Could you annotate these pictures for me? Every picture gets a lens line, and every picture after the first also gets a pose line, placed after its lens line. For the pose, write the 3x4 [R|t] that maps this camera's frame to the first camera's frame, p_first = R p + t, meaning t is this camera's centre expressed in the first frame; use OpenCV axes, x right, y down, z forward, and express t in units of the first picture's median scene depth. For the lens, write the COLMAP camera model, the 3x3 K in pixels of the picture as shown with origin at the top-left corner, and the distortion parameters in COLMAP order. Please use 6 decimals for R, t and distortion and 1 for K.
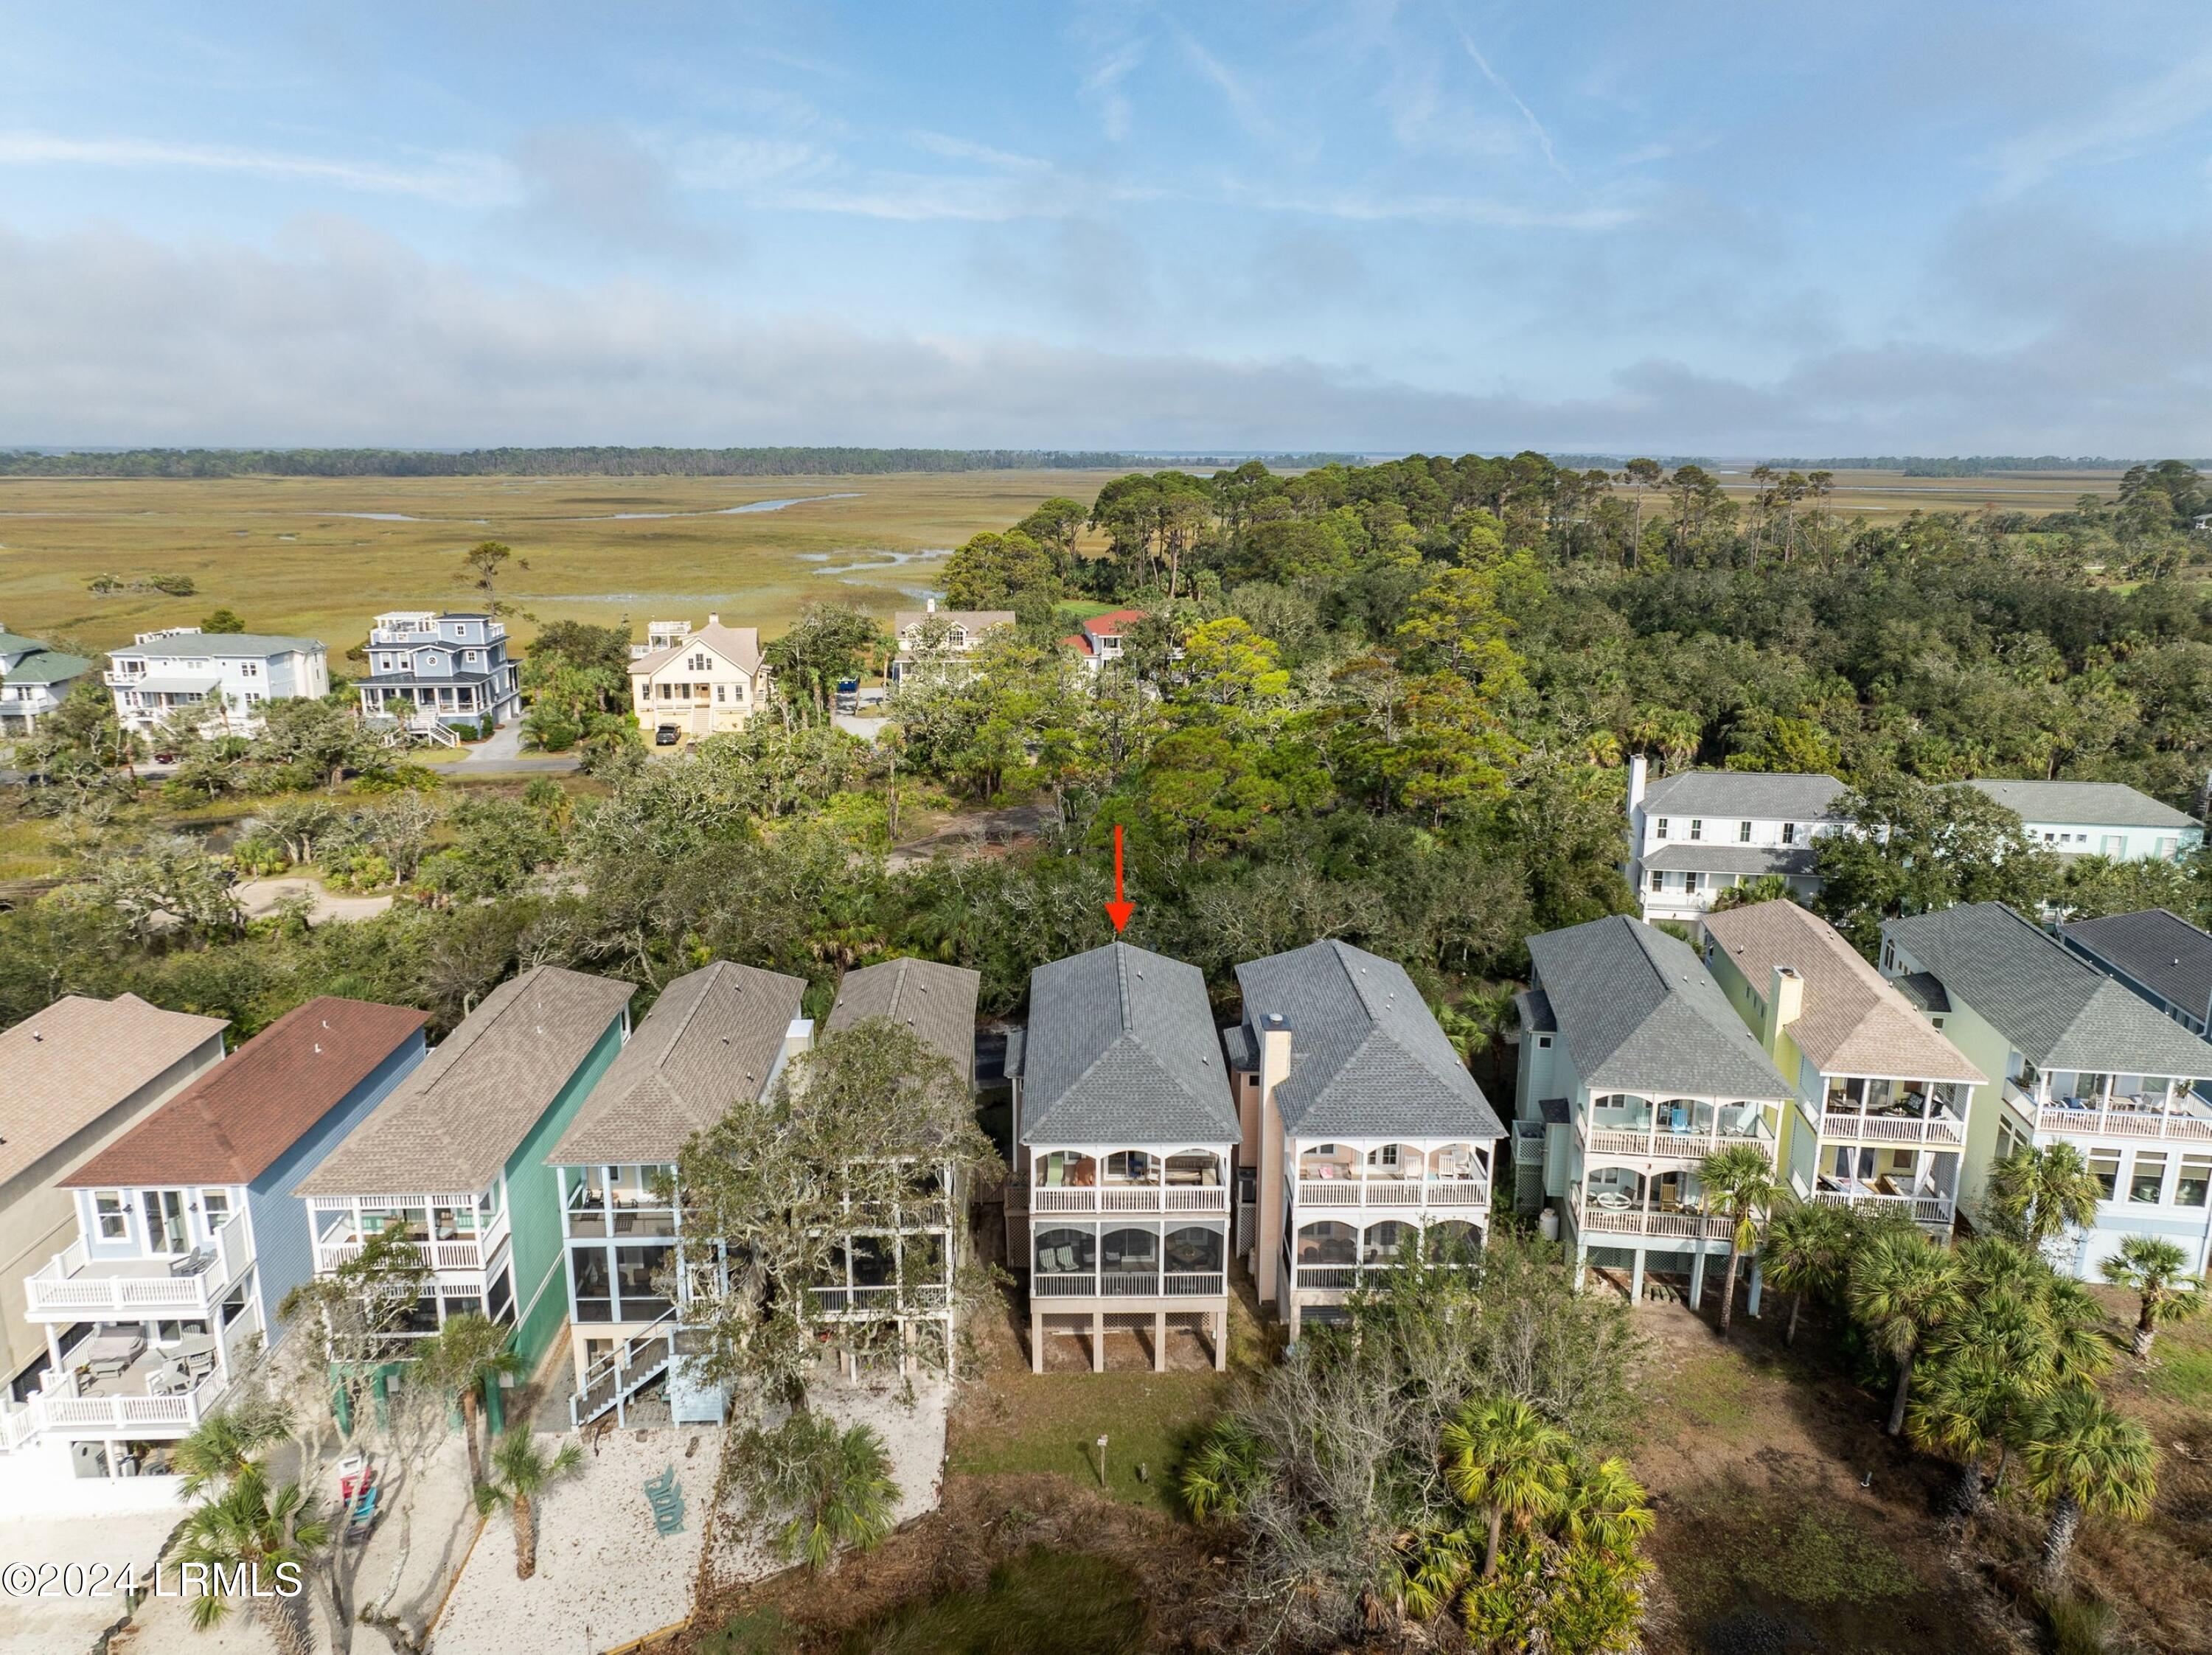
lens RADIAL K [[1536.1, 0, 1106.0], [0, 1536.1, 827.5], [0, 0, 1]] dist [0.017027, -0.040223]
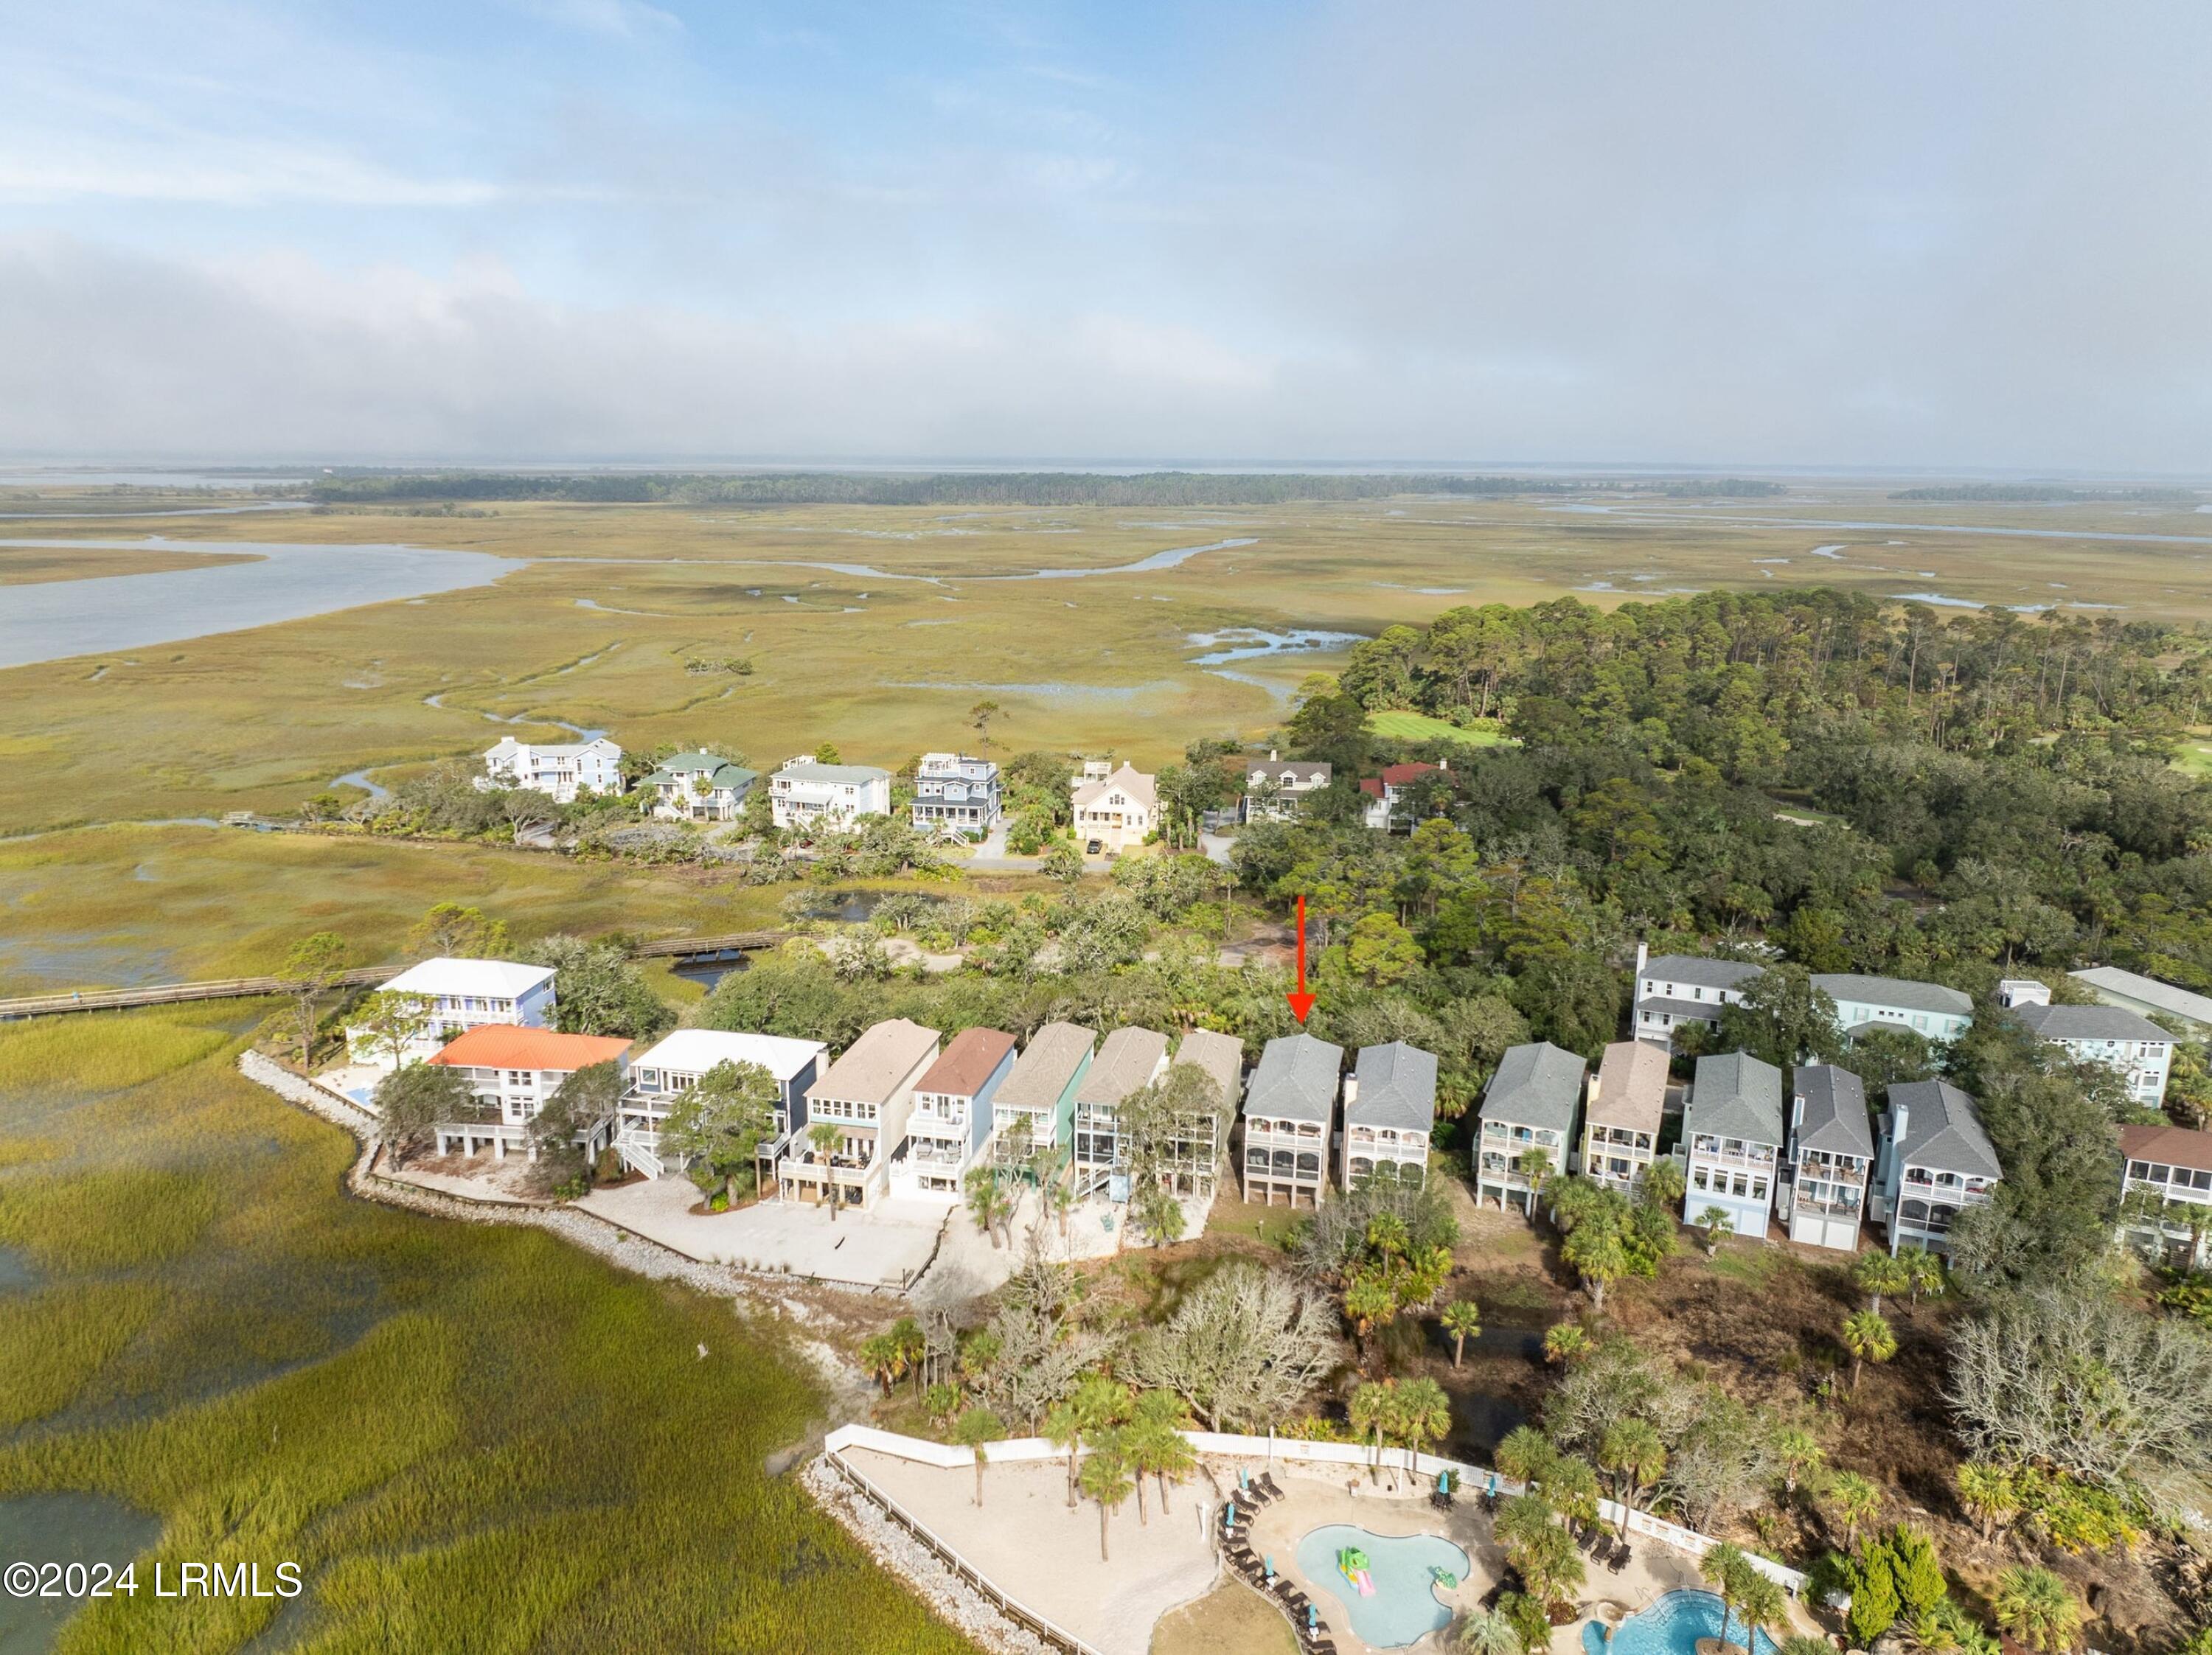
lens RADIAL K [[1536.1, 0, 1106.0], [0, 1536.1, 827.5], [0, 0, 1]] dist [0.017027, -0.040223]
pose [[0.968376, 0.064896, -0.240909, 0.172561], [-0.065477, 0.997838, 0.005602, -0.152373], [0.240752, 0.010350, 0.970532, -0.874018]]
